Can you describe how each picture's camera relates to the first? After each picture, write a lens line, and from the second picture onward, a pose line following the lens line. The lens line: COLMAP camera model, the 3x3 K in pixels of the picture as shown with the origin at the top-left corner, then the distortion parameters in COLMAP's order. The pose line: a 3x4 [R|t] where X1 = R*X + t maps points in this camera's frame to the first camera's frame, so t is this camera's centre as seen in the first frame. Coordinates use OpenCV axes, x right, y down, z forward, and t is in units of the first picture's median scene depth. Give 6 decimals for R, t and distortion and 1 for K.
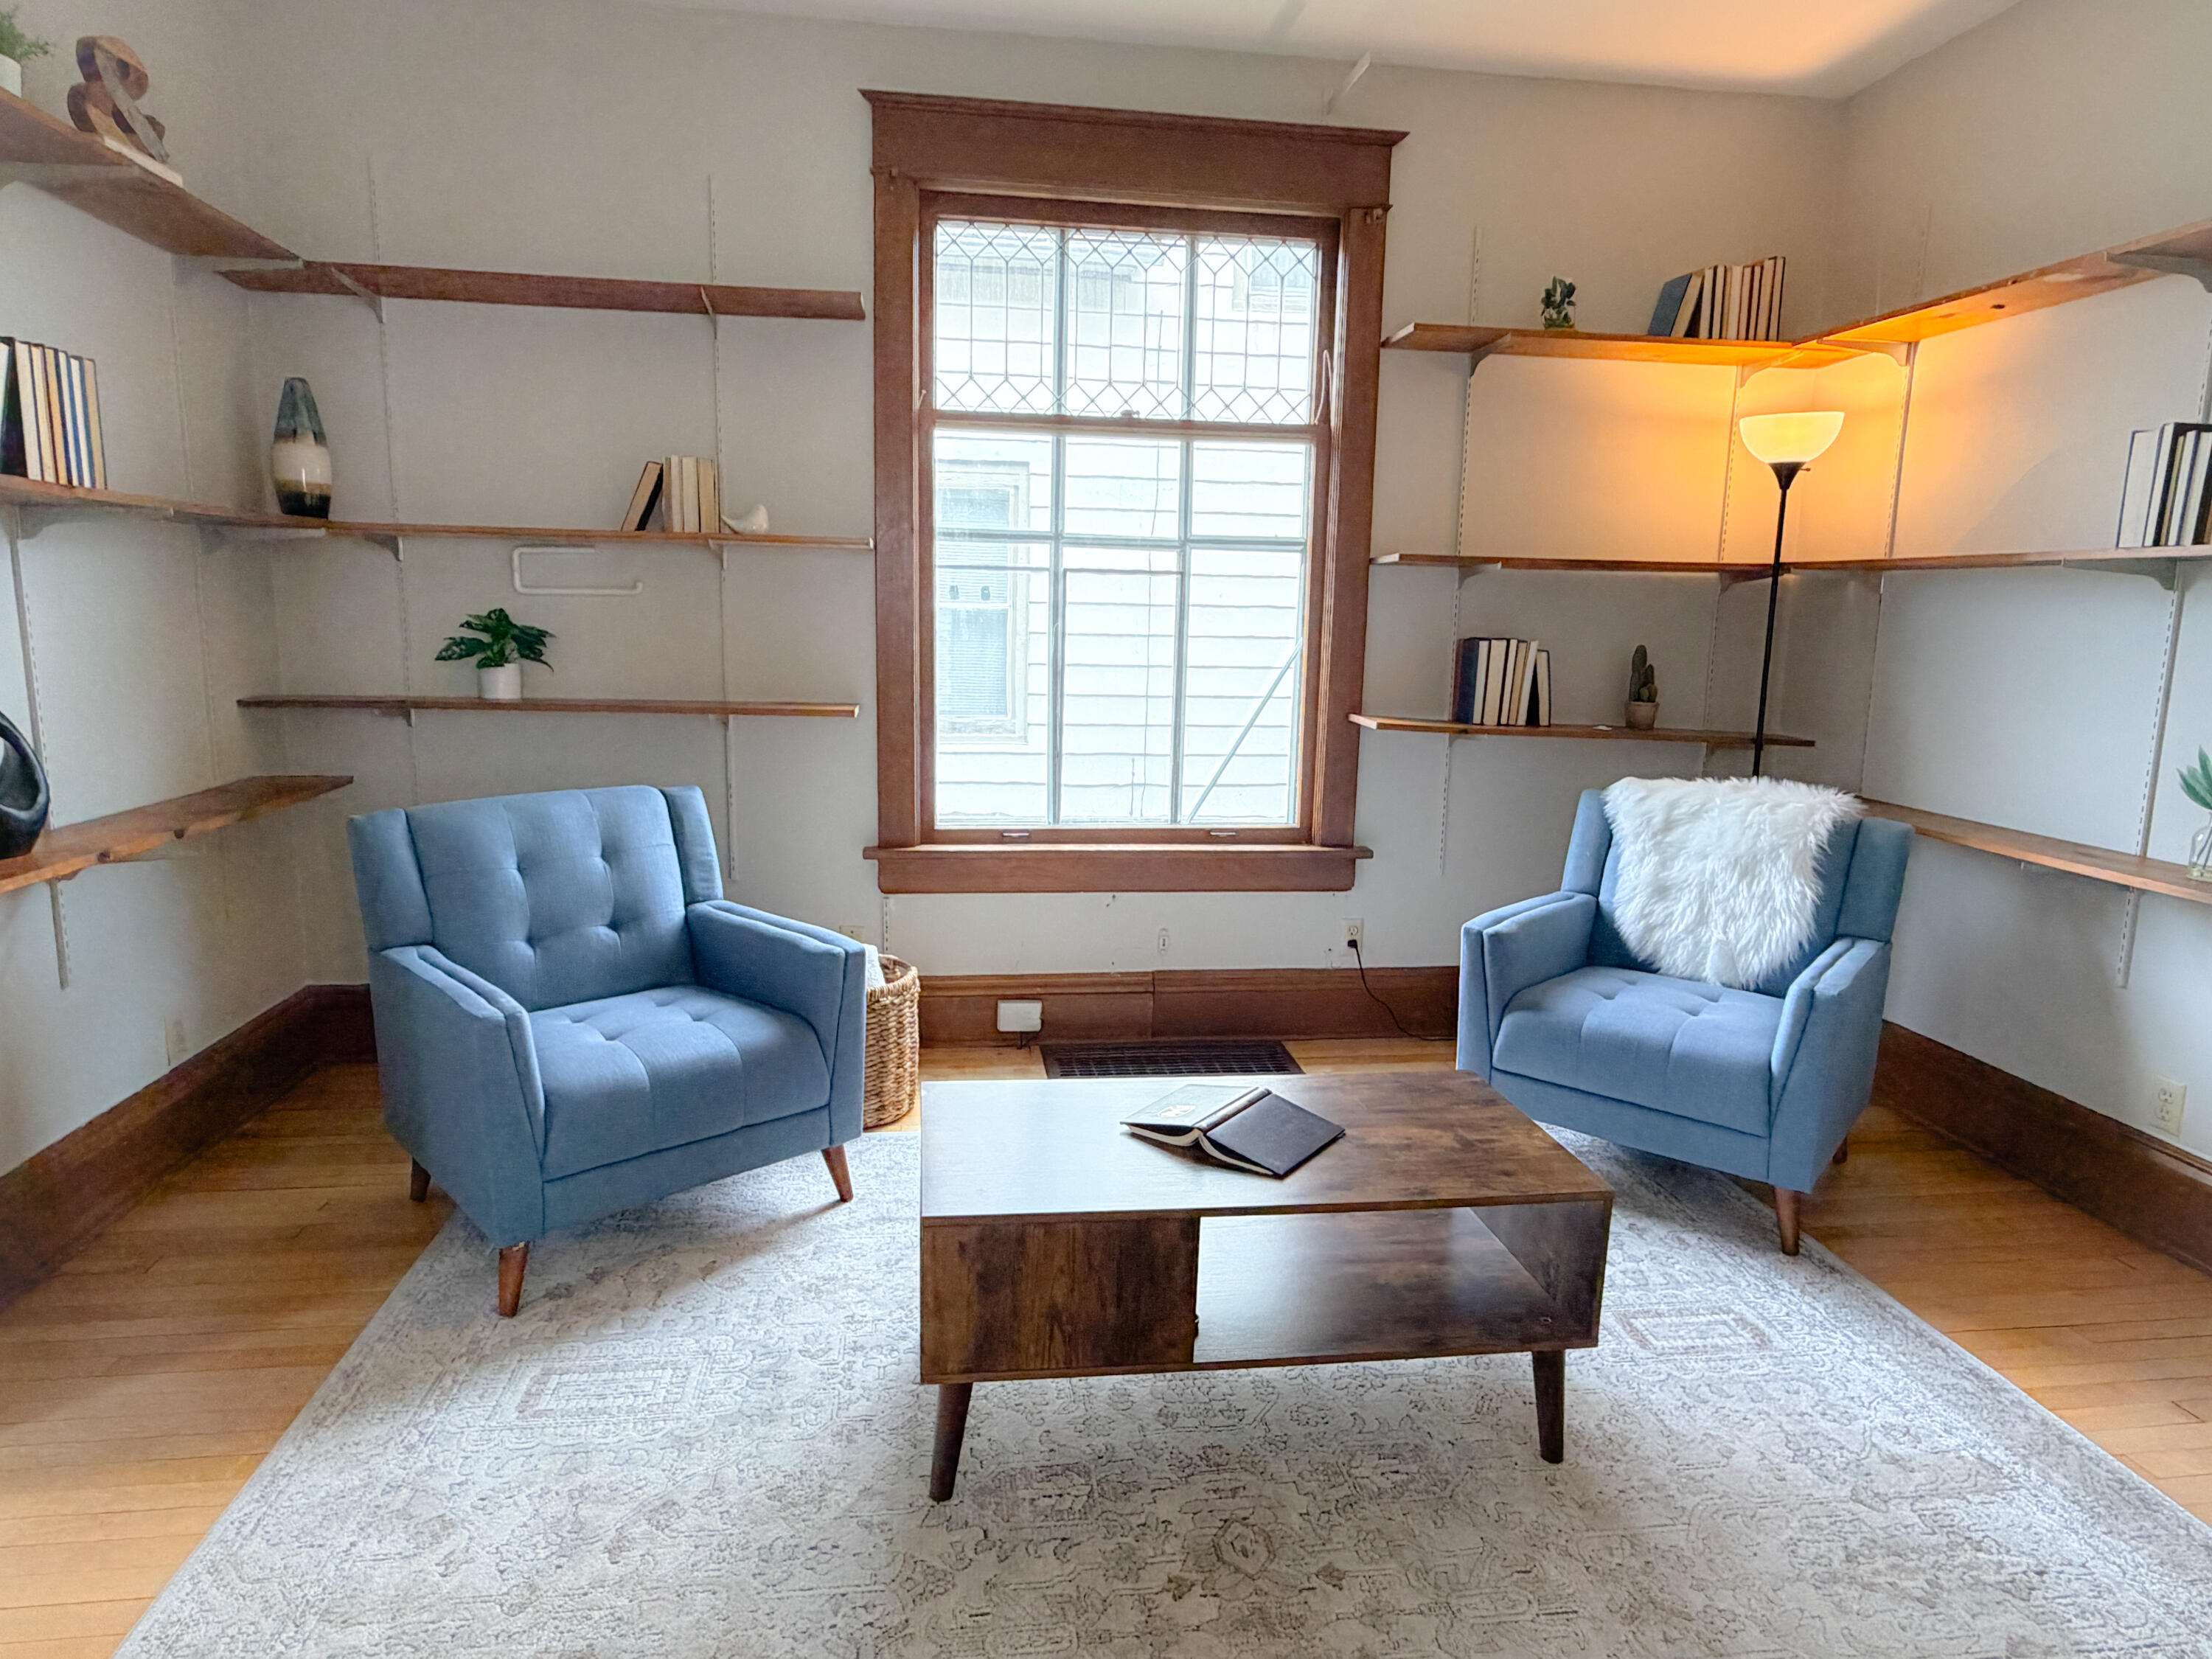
lens RADIAL K [[1321.1, 0, 1090.7], [0, 1321.1, 834.9], [0, 0, 1]] dist [-0.000196, 0.002725]
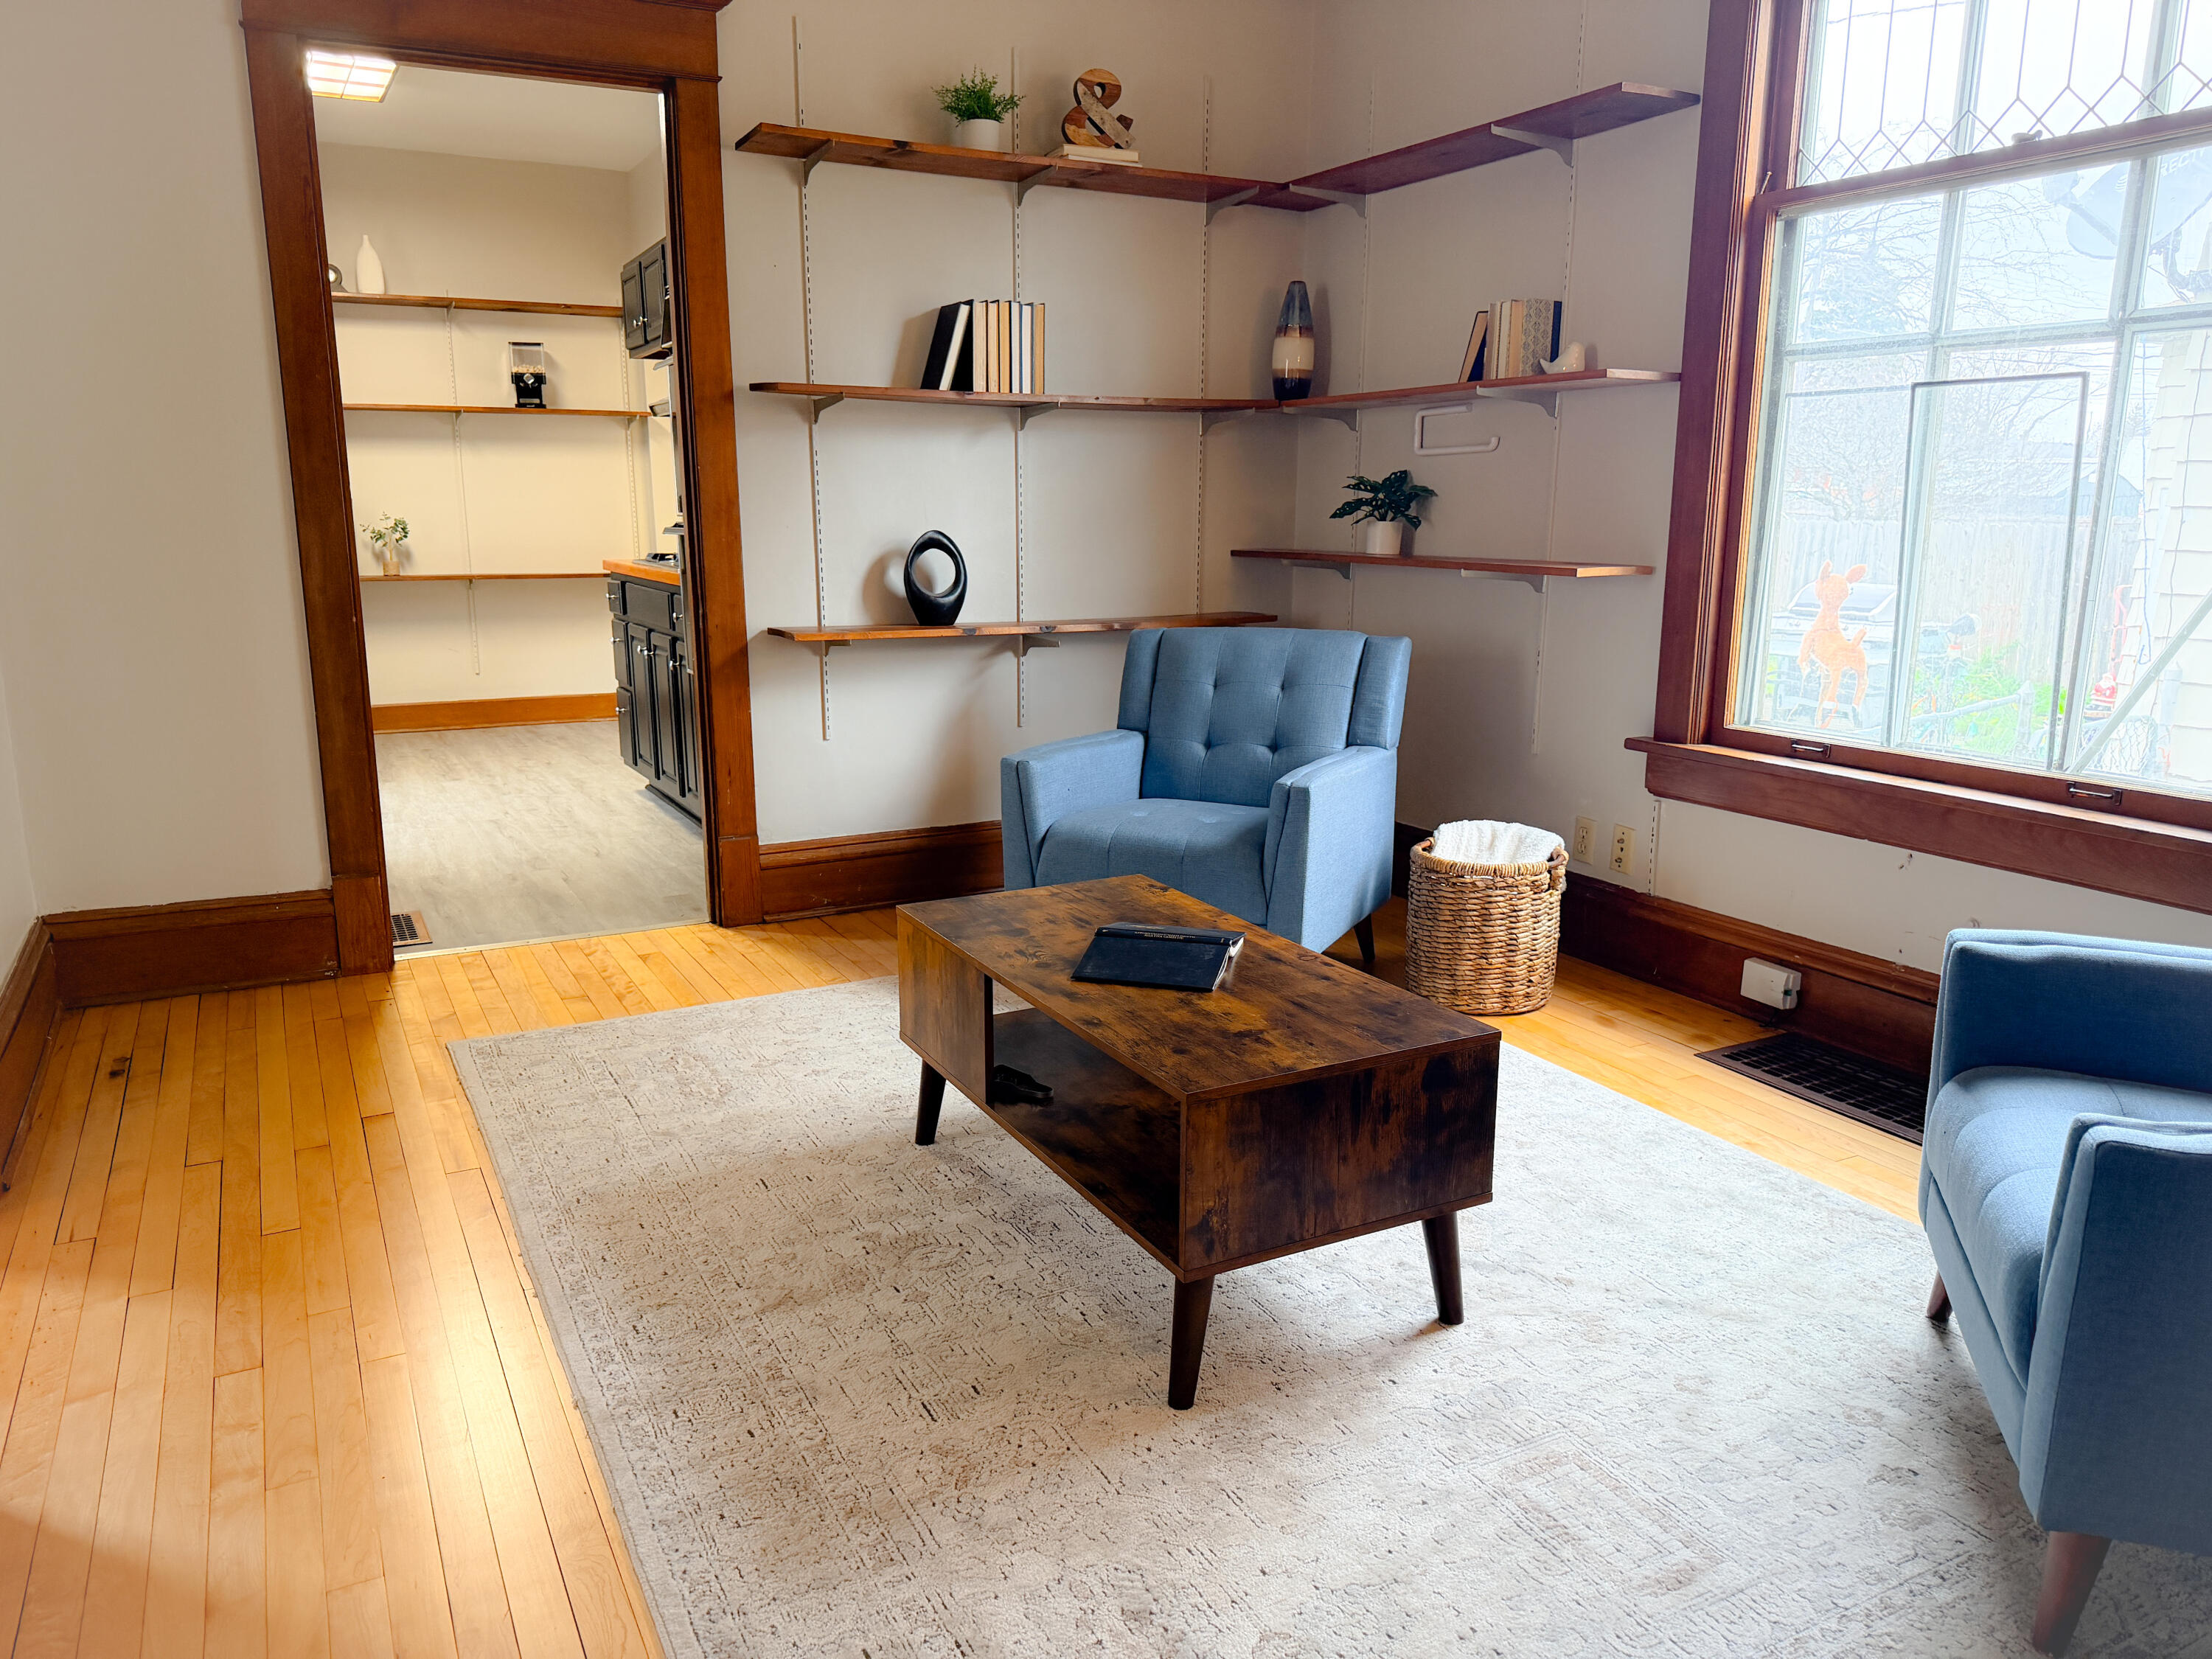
lens RADIAL K [[1614.8, 0, 1098.8], [0, 1614.8, 854.8], [0, 0, 1]] dist [0.104371, -0.154977]
pose [[0.316863, 0.179520, -0.931327, 0.791727], [-0.153727, 0.978662, 0.136342, -0.006356], [0.935930, 0.099968, 0.337699, 0.354389]]
